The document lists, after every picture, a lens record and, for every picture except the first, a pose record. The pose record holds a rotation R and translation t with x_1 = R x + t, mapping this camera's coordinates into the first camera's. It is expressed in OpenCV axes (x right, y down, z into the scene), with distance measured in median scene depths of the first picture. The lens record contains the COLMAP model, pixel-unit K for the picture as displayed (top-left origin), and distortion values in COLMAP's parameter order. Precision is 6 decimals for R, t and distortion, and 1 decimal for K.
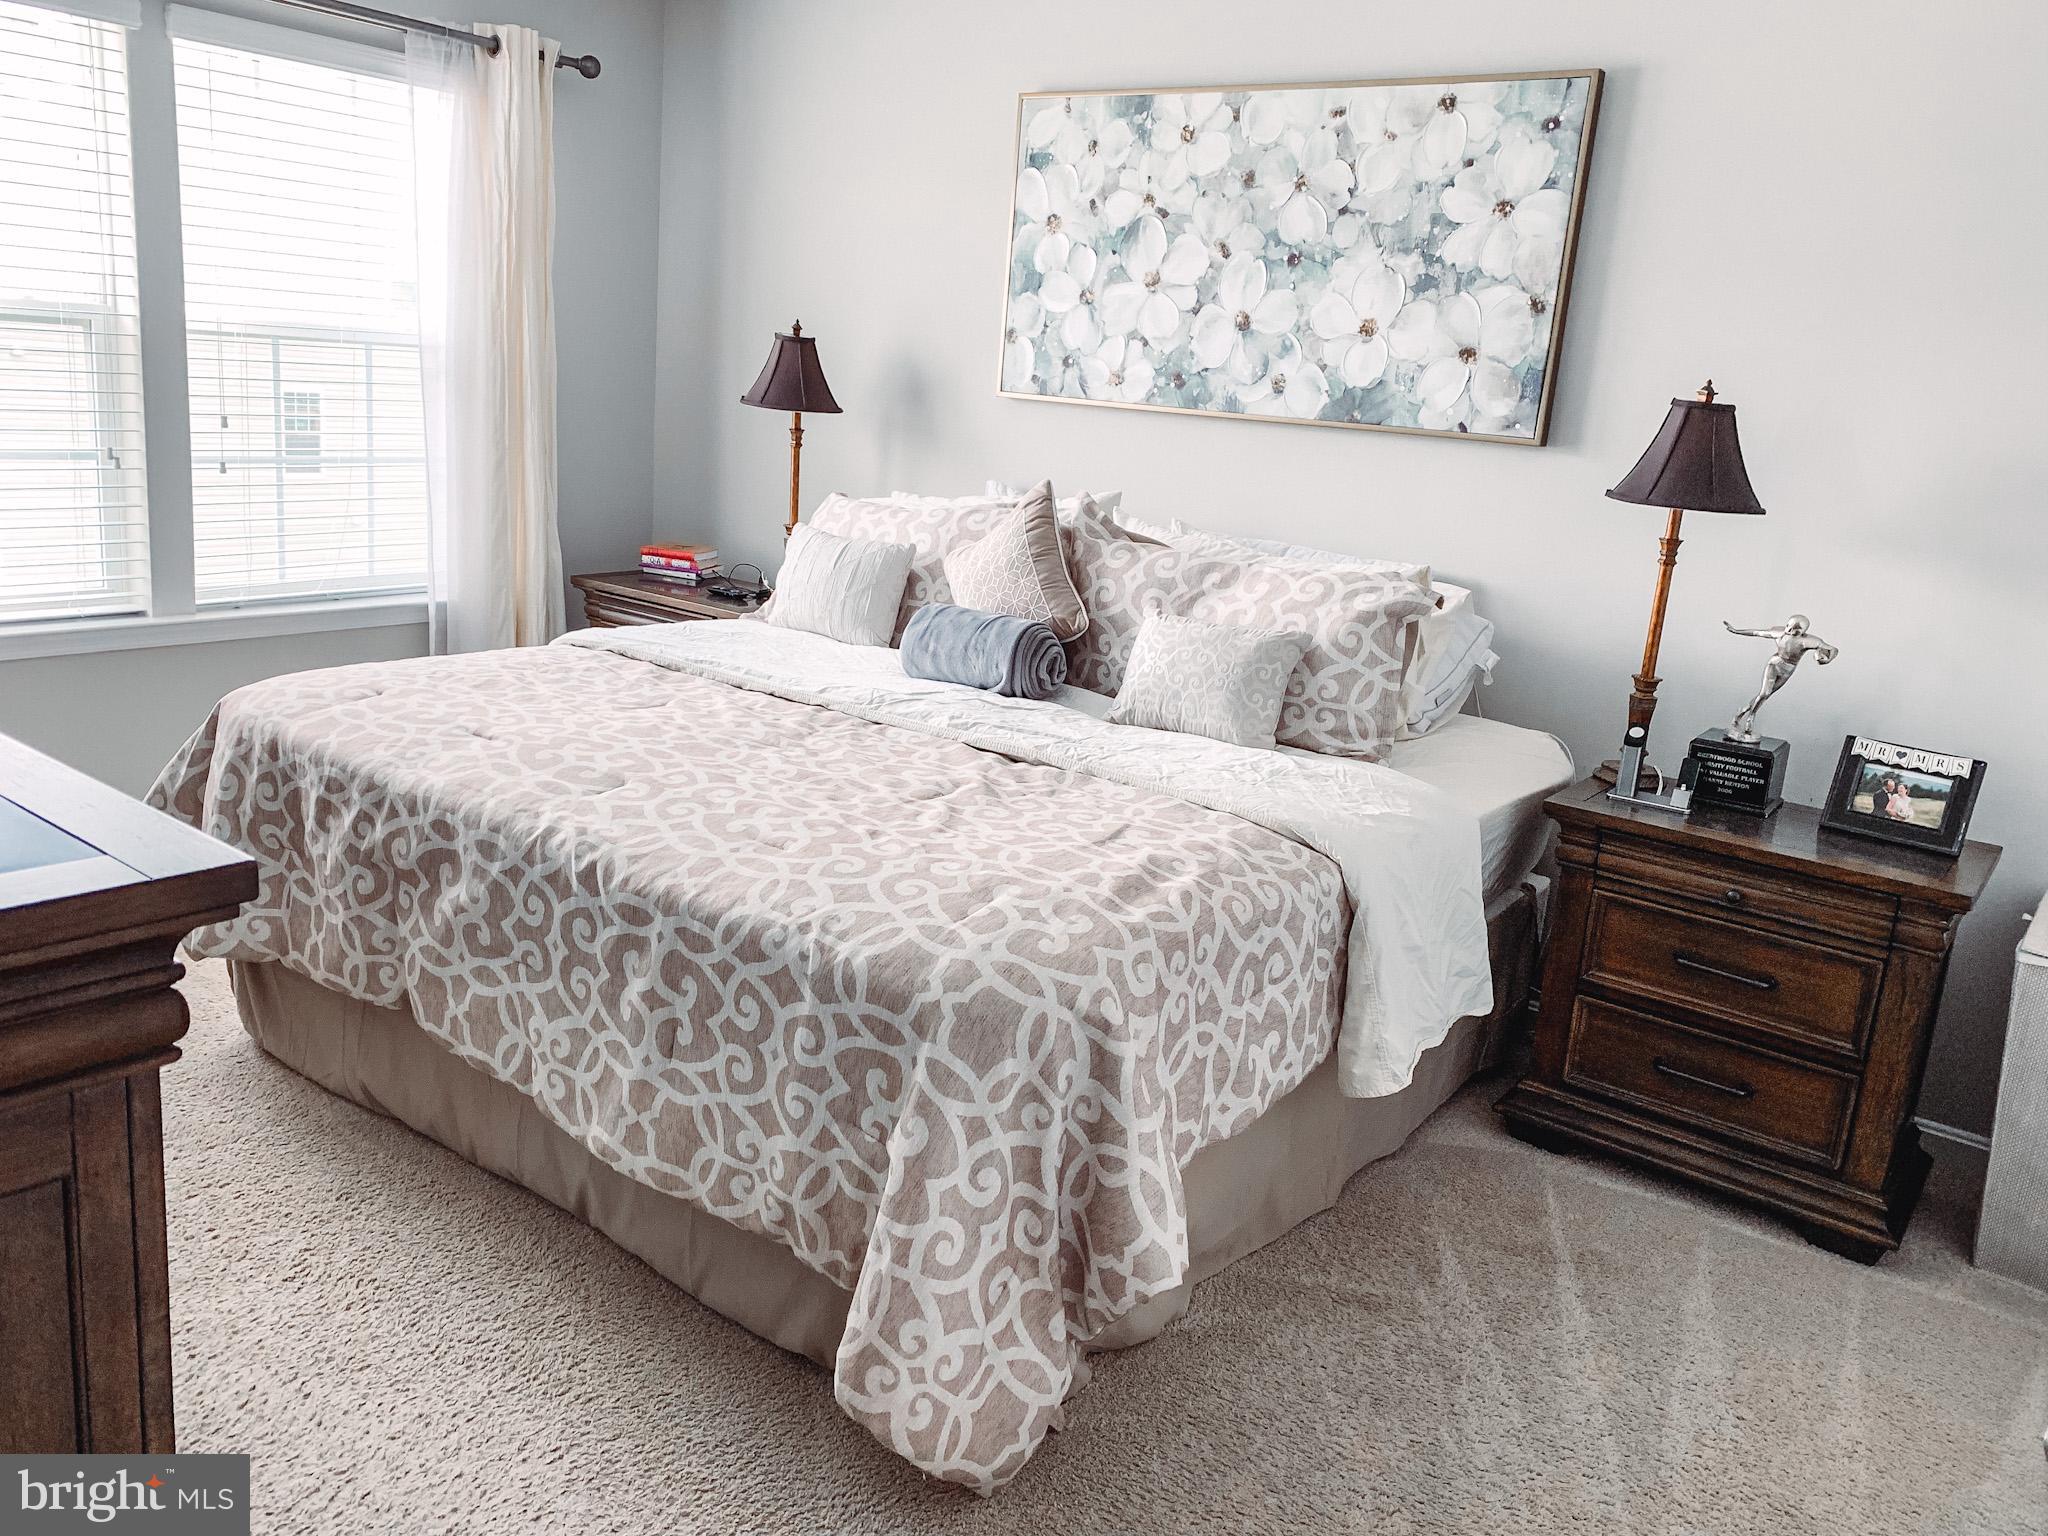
lens RADIAL K [[1564.9, 0, 996.3], [0, 1564.9, 729.0], [0, 0, 1]] dist [0.167156, -0.372211]
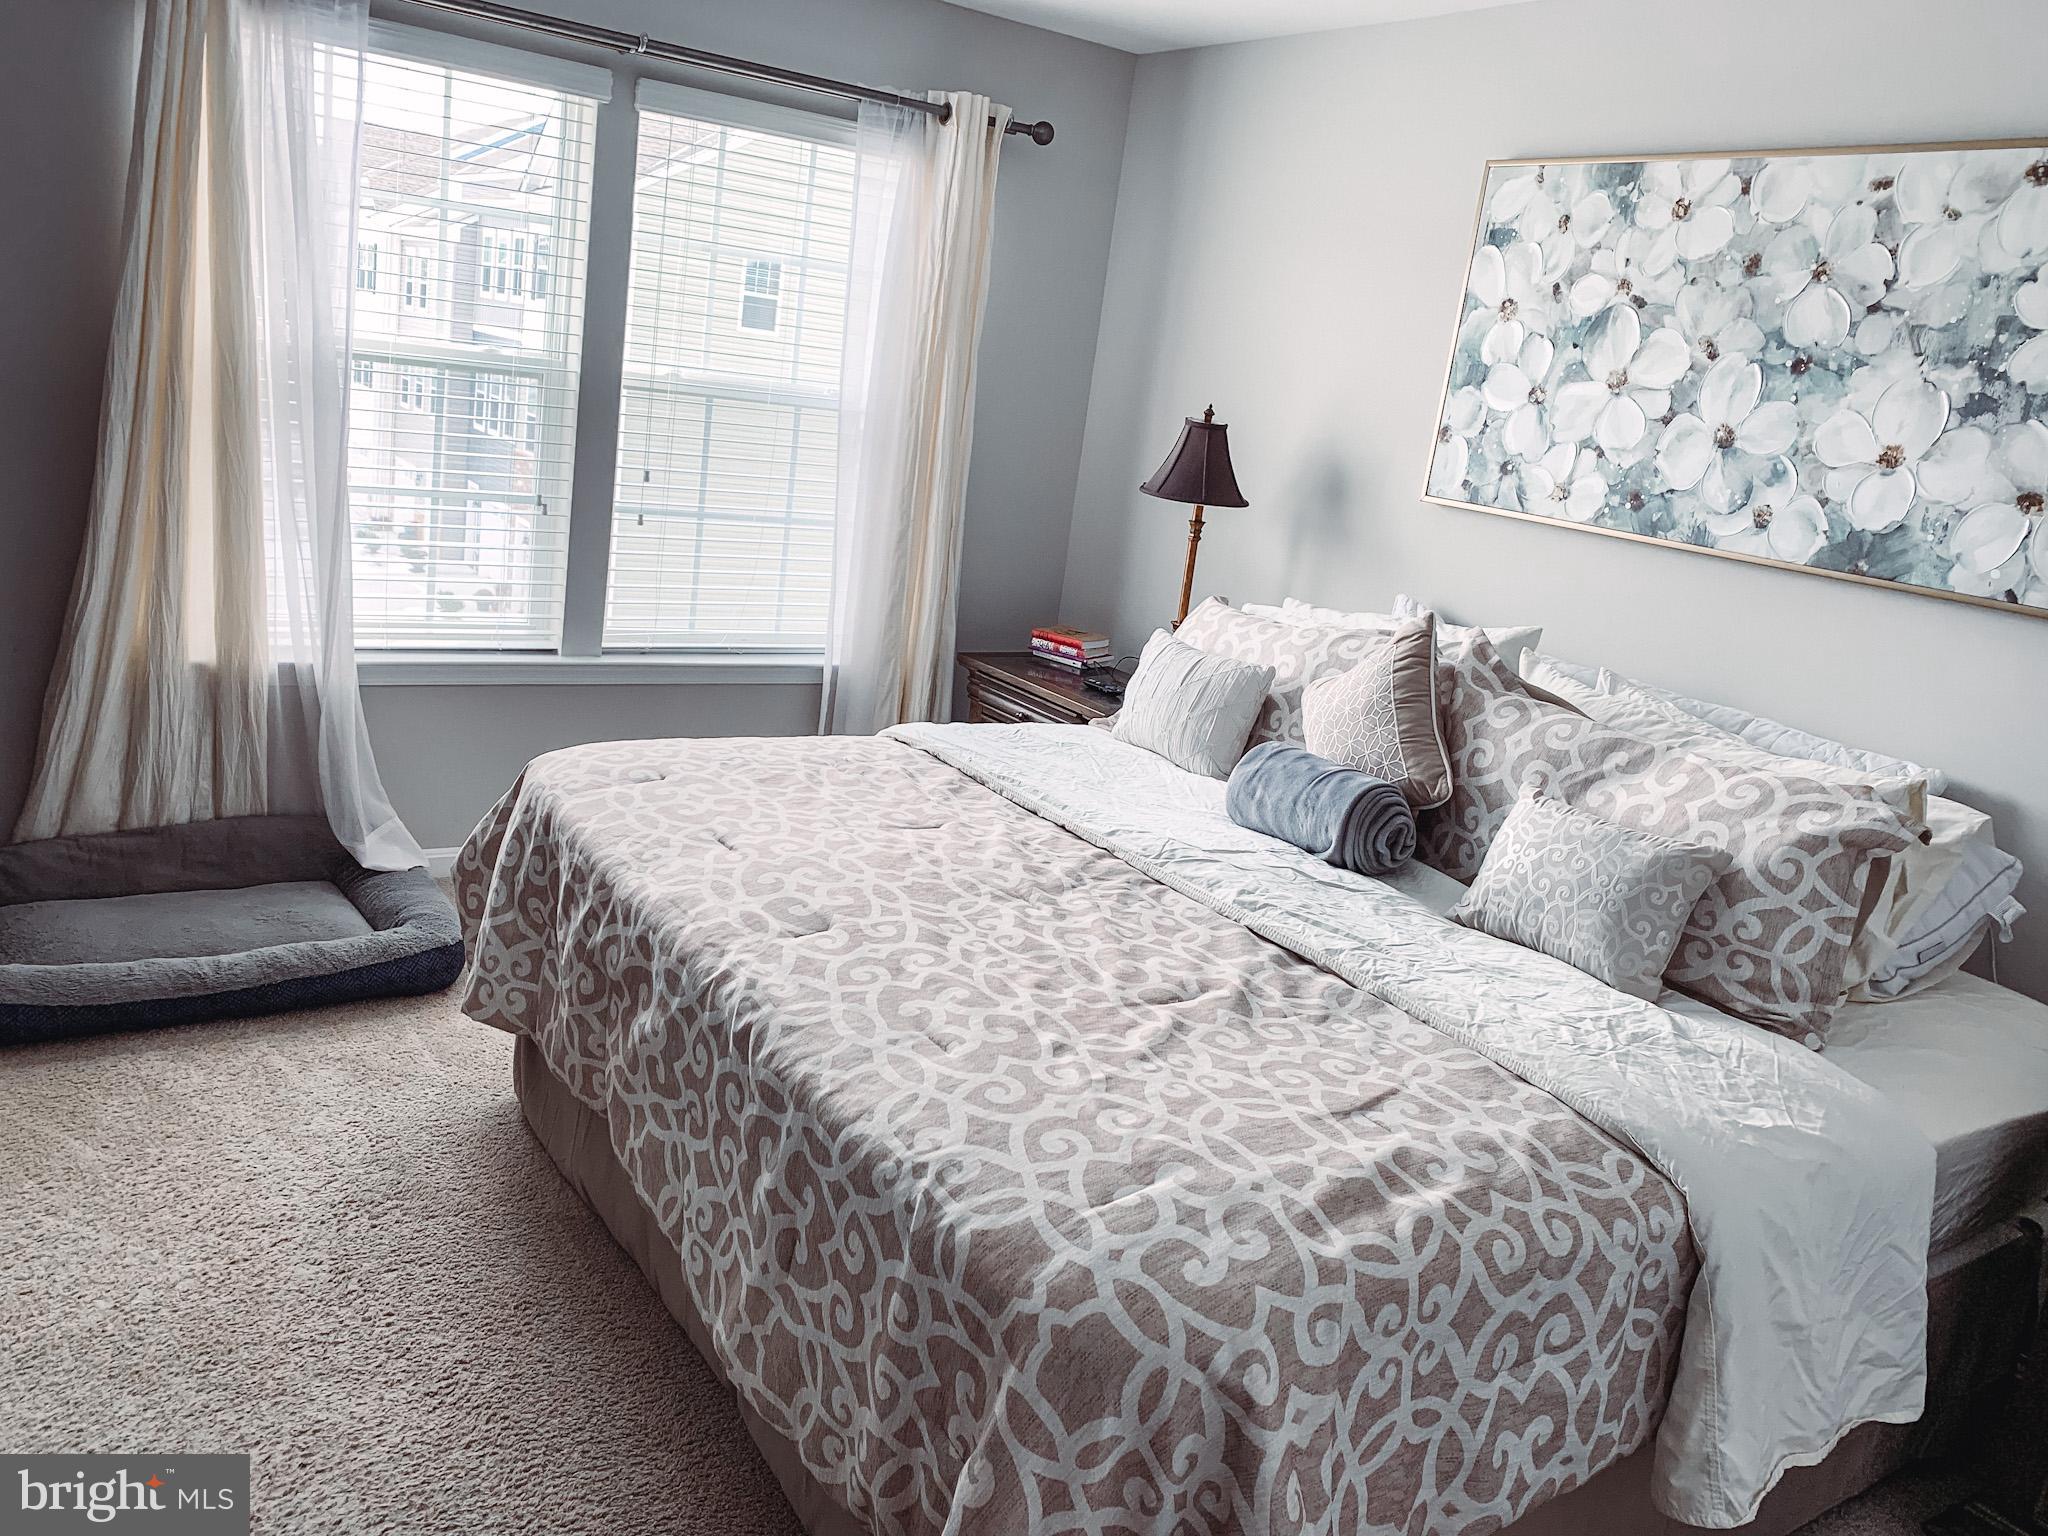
lens RADIAL K [[1559.6, 0, 989.1], [0, 1559.6, 748.5], [0, 0, 1]] dist [0.013731, 0.009440]
pose [[0.939287, 0.122030, -0.320700, 0.088027], [-0.128519, 0.991707, 0.000941, -0.058159], [0.318155, 0.040333, 0.947180, 0.144519]]
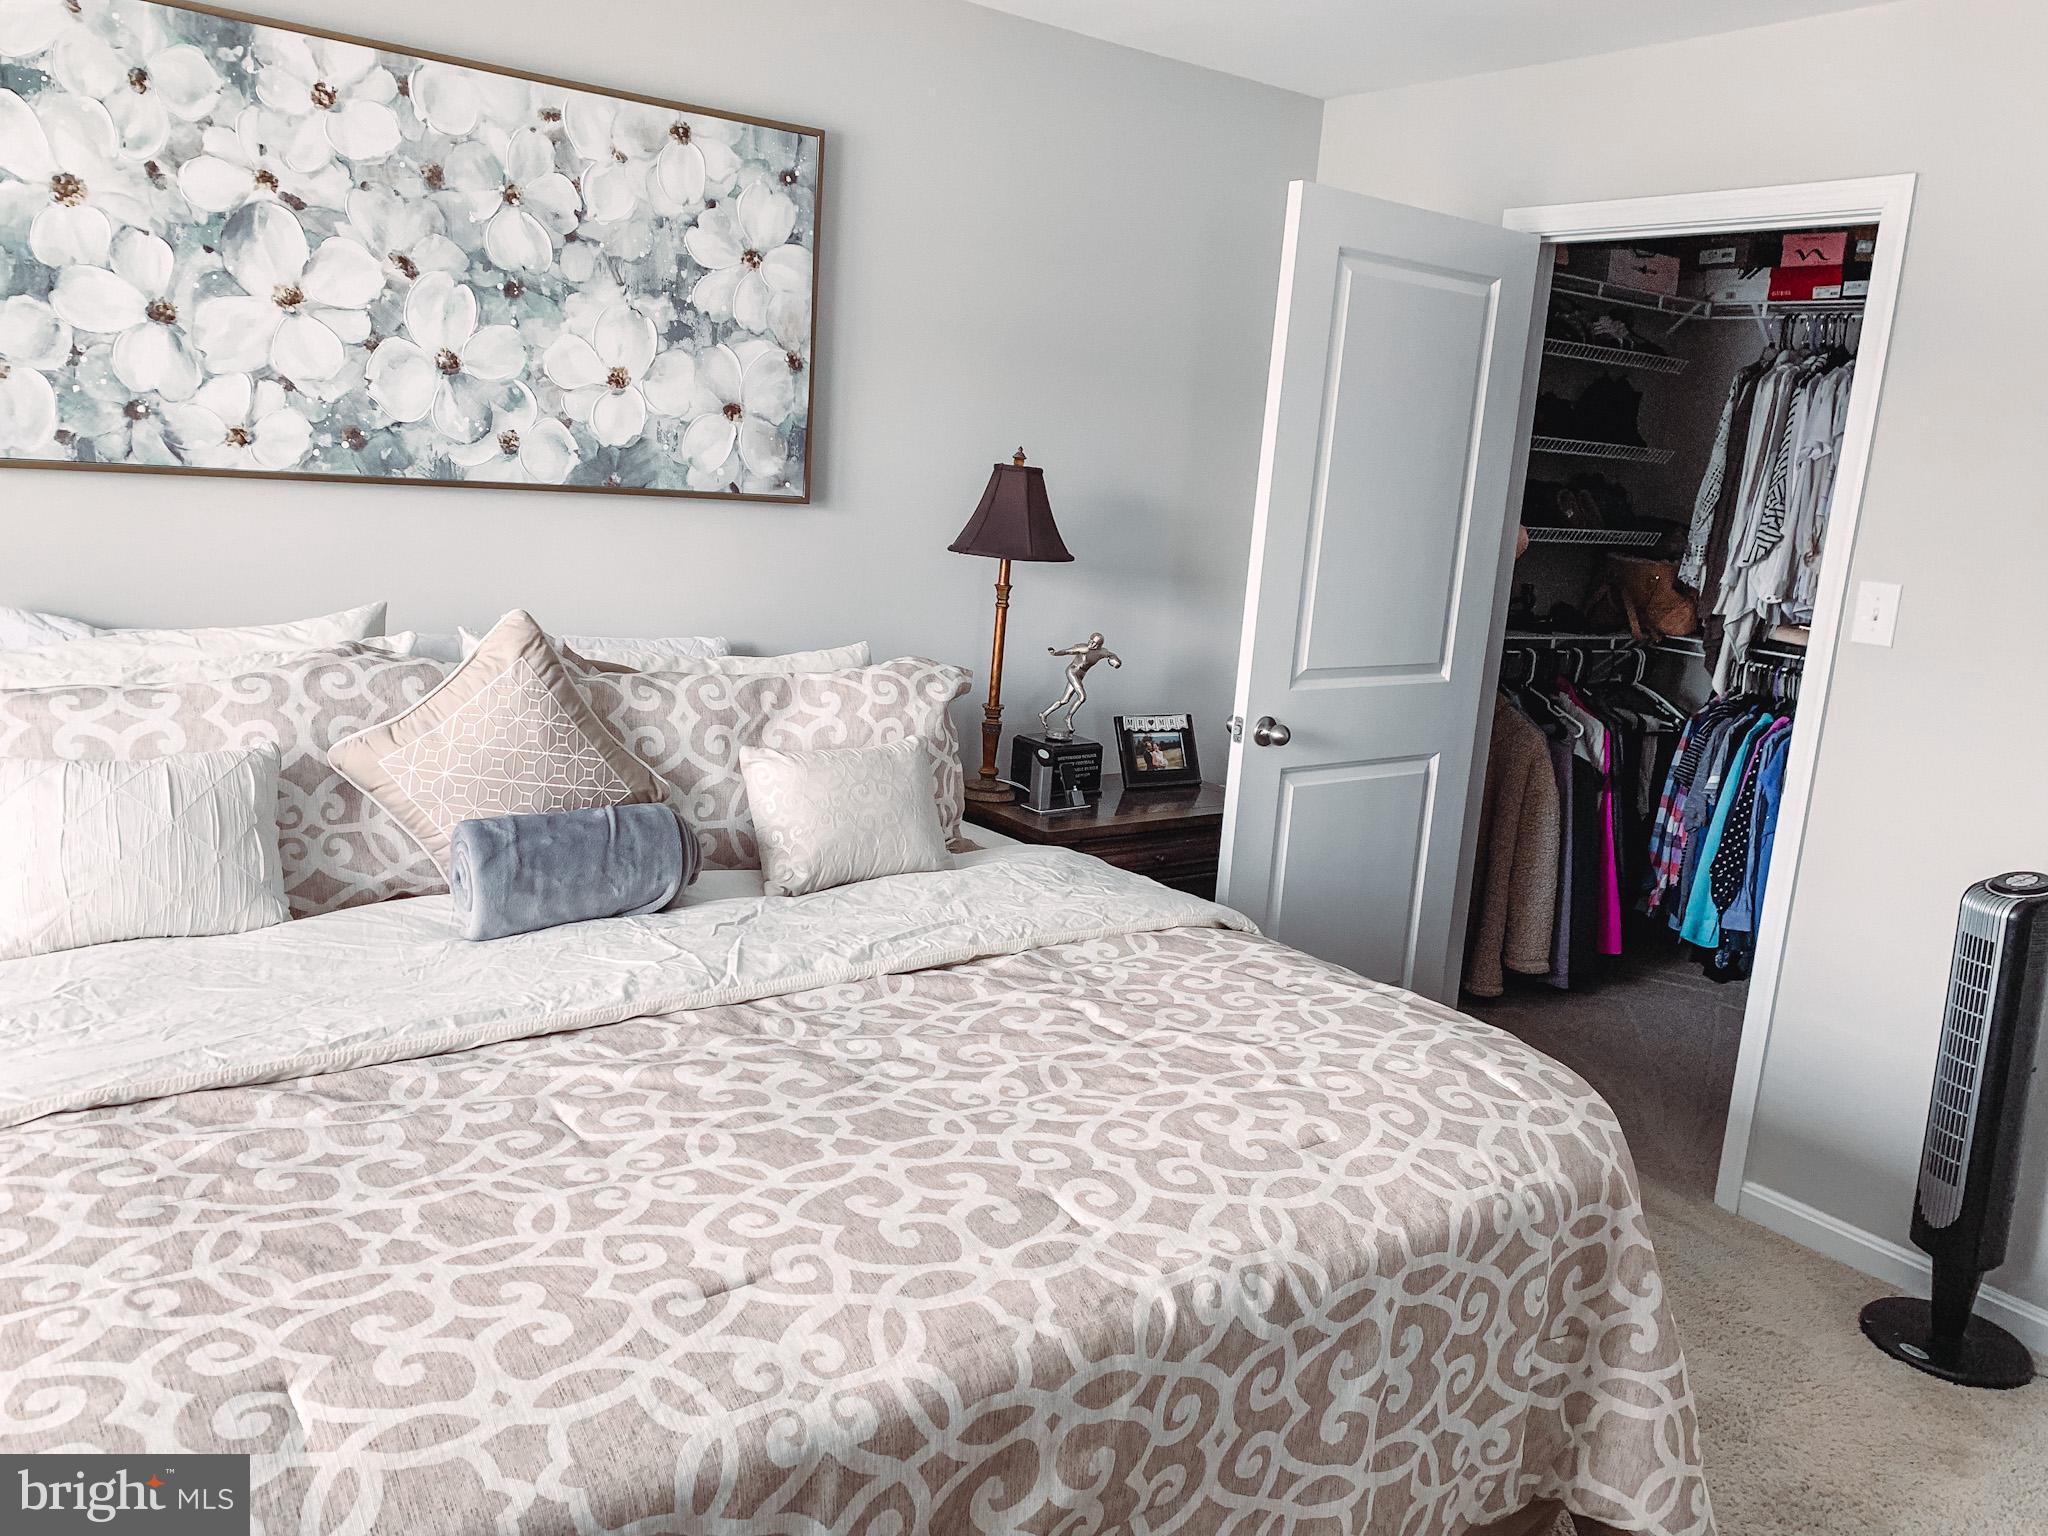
lens RADIAL K [[1613.9, 0, 983.7], [0, 1613.9, 768.7], [0, 0, 1]] dist [0.007164, 0.008395]
pose [[0.280133, -0.249514, 0.926967, -0.610160], [0.169831, 0.963280, 0.207964, -0.208864], [-0.944819, 0.099171, 0.312221, 0.593791]]
